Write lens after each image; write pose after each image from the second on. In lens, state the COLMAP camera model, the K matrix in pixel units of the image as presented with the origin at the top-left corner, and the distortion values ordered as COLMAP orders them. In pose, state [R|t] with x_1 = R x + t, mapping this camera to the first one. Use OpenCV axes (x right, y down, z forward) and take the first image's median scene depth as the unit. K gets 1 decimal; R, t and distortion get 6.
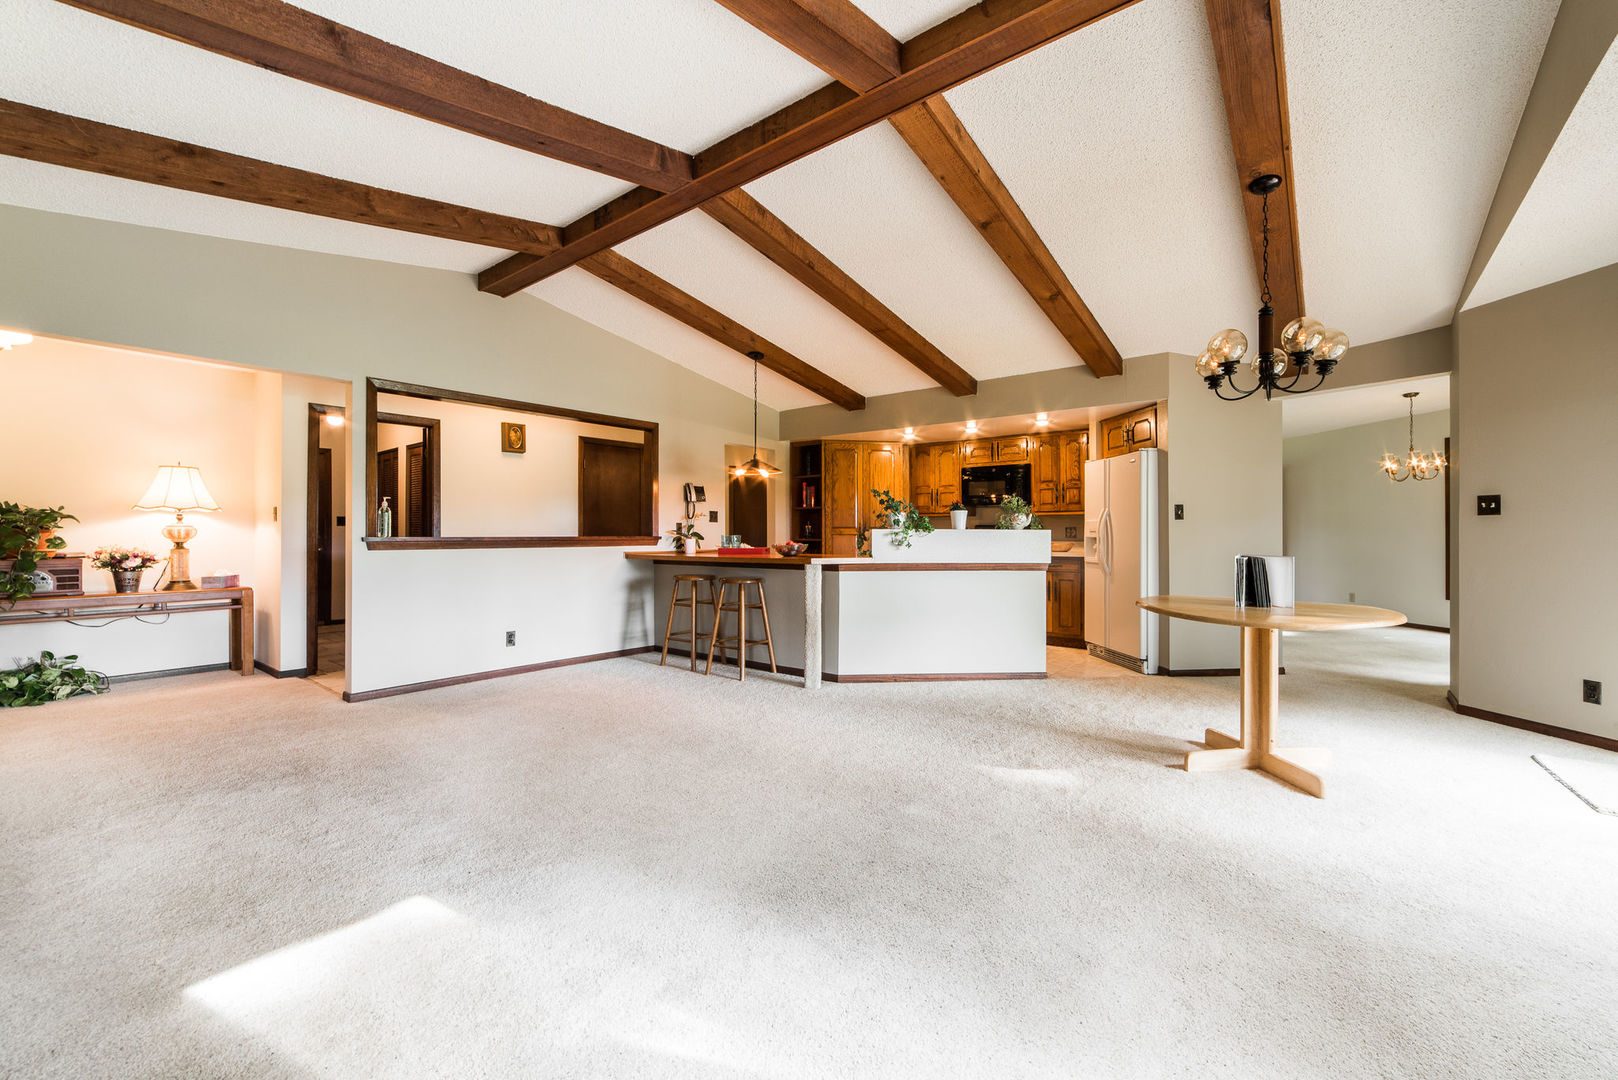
lens RADIAL K [[644.4, 0, 809.0], [0, 644.4, 540.0], [0, 0, 1]] dist [0.001593, 0.000148]
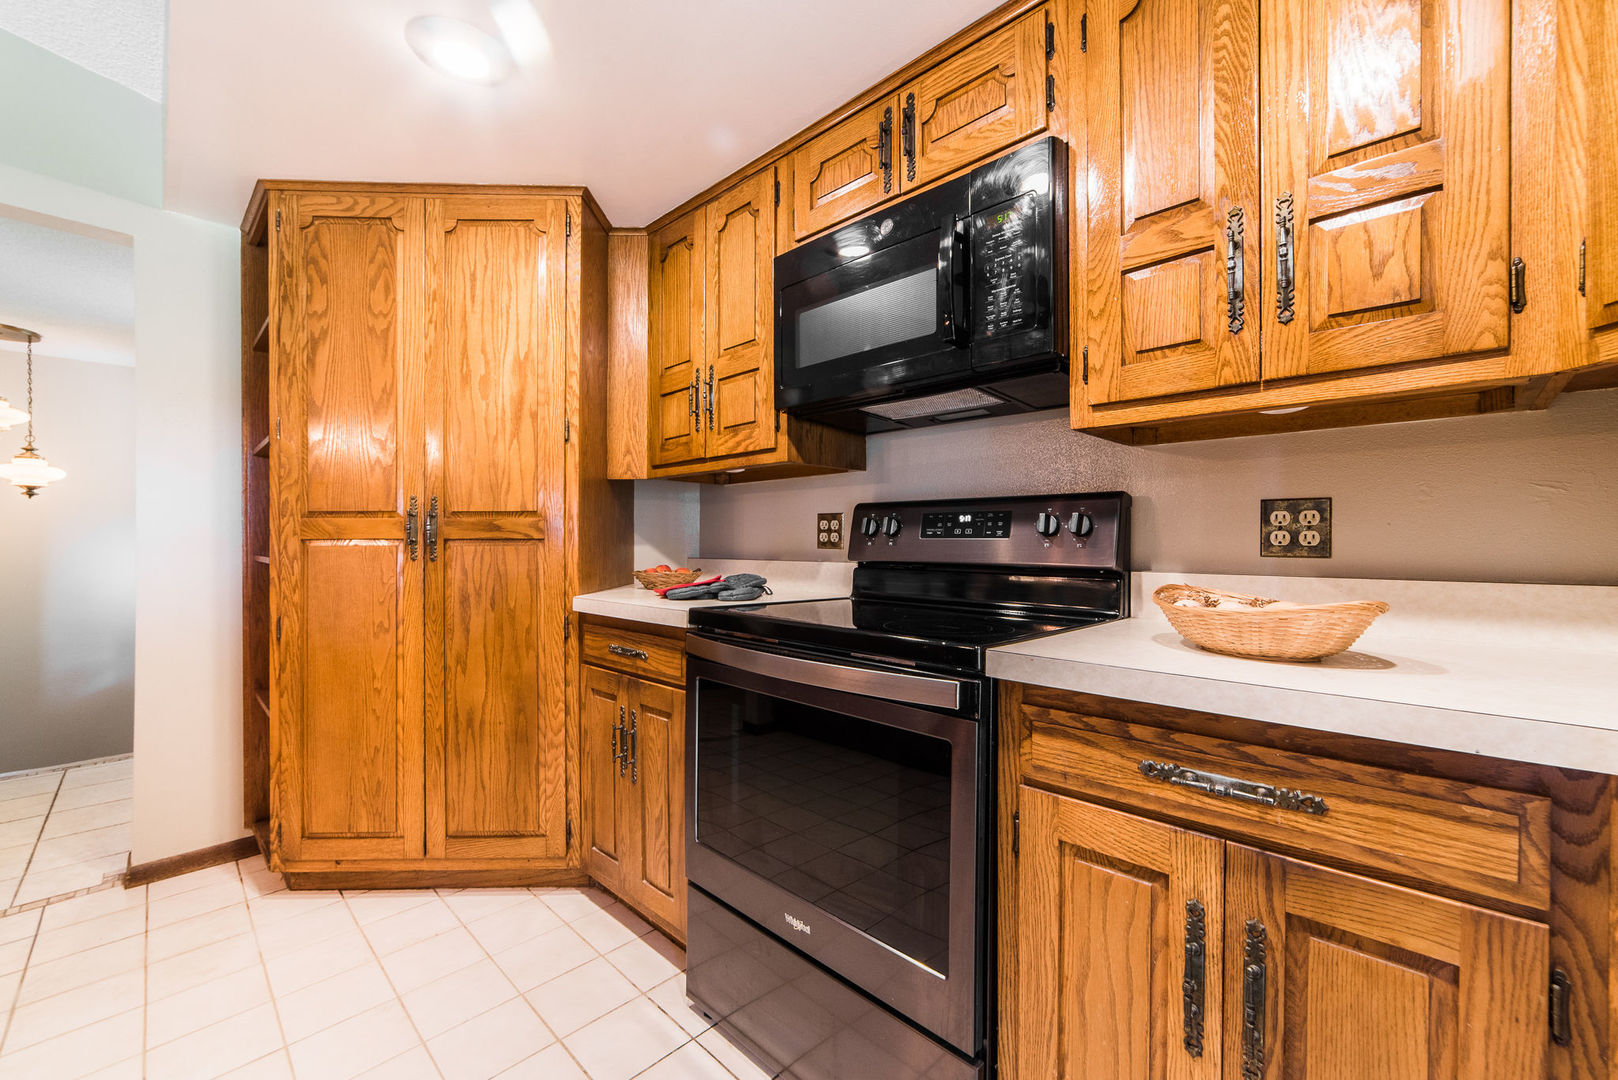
lens RADIAL K [[644.4, 0, 809.0], [0, 644.4, 540.0], [0, 0, 1]] dist [0.001593, 0.000148]
pose [[0.995437, -0.002516, -0.095389, 0.352734], [0.001764, 0.999967, -0.007958, -0.006867], [0.095406, 0.007753, 0.995408, 0.992418]]
